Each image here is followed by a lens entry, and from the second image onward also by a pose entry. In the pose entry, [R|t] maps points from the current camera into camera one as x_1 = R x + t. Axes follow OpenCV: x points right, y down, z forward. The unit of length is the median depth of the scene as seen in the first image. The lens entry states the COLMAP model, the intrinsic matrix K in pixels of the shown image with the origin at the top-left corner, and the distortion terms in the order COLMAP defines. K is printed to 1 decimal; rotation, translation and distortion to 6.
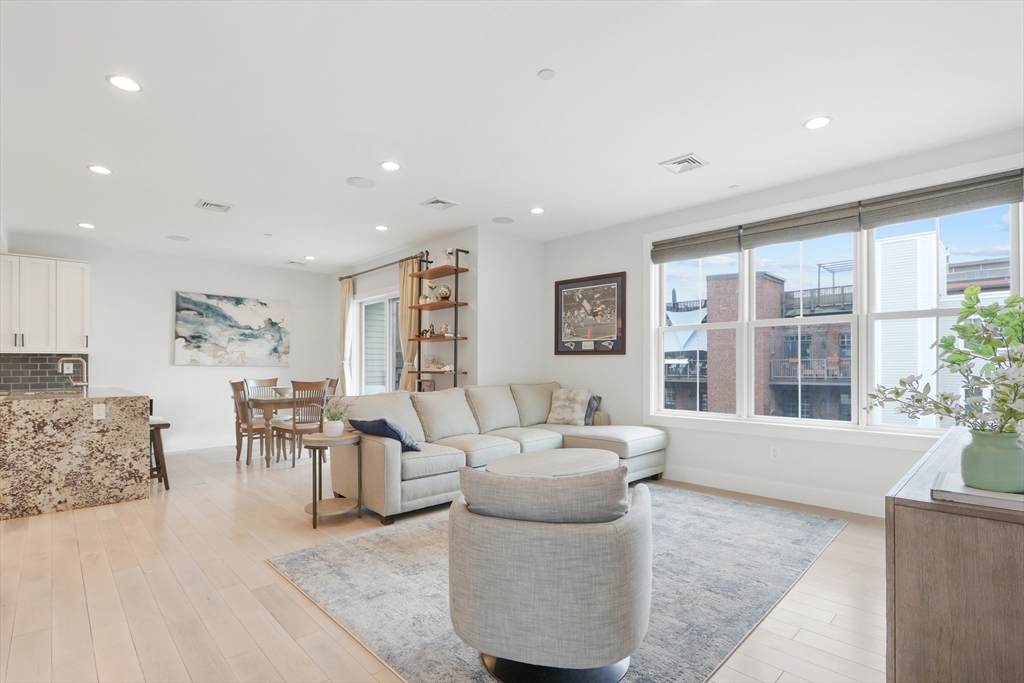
lens RADIAL K [[476.3, 0, 496.5], [0, 476.3, 364.1], [0, 0, 1]] dist [-0.016166, 0.001373]
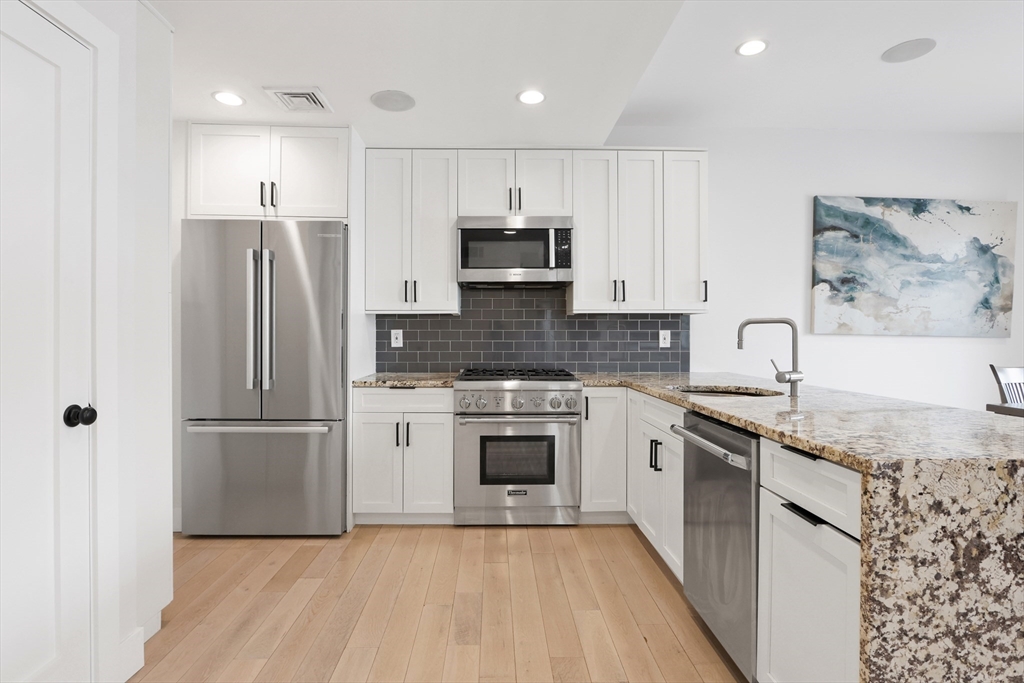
lens RADIAL K [[517.2, 0, 511.8], [0, 517.2, 337.3], [0, 0, 1]] dist [-0.023710, 0.007051]
pose [[0.746638, 0.008181, -0.665180, -0.664012], [-0.002742, 0.999954, 0.009221, 0.001759], [0.665225, -0.005061, 0.746626, 0.409753]]
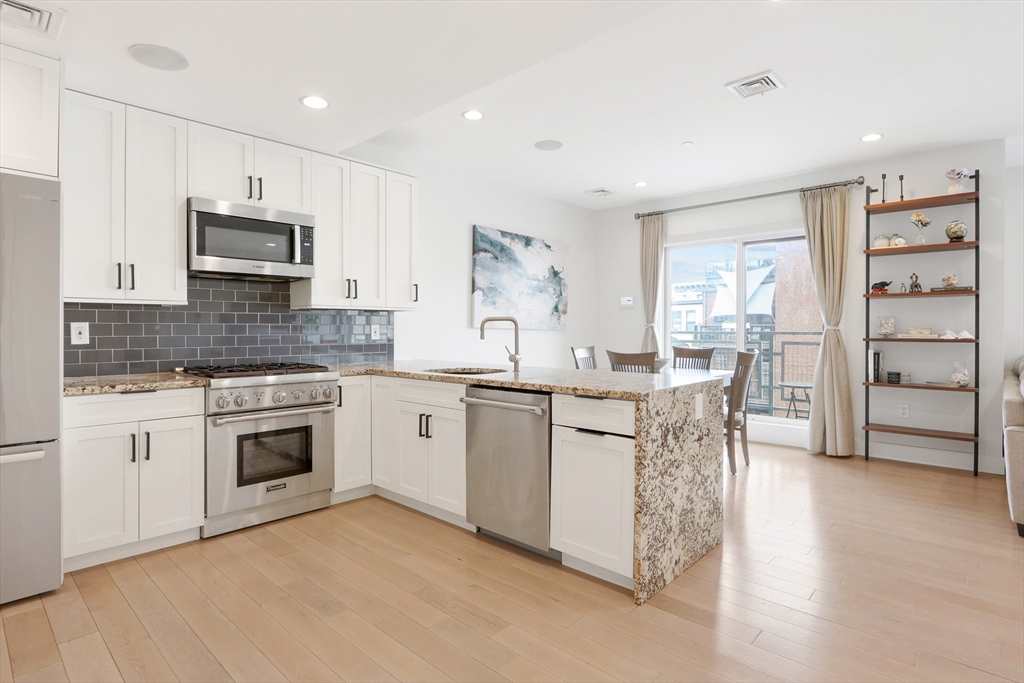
lens RADIAL K [[517.2, 0, 506.5], [0, 517.2, 331.2], [0, 0, 1]] dist [-0.023710, 0.007051]
pose [[0.998140, 0.005426, 0.060726, -0.820708], [-0.005911, 0.999952, 0.007822, 0.000717], [-0.060680, -0.008167, 0.998124, 0.259068]]
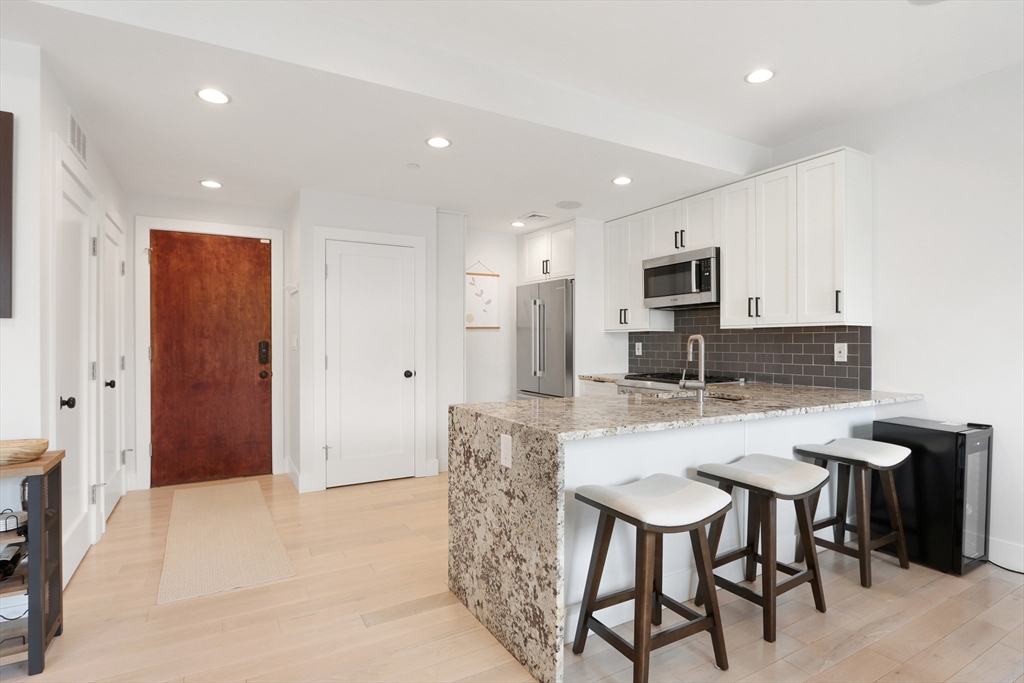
lens RADIAL K [[517.2, 0, 521.3], [0, 517.2, 347.8], [0, 0, 1]] dist [-0.023710, 0.007051]
pose [[-0.218365, 0.014012, -0.975767, -0.252380], [0.002064, 0.999901, 0.013897, -0.005997], [0.975865, 0.001021, -0.218372, 0.818144]]
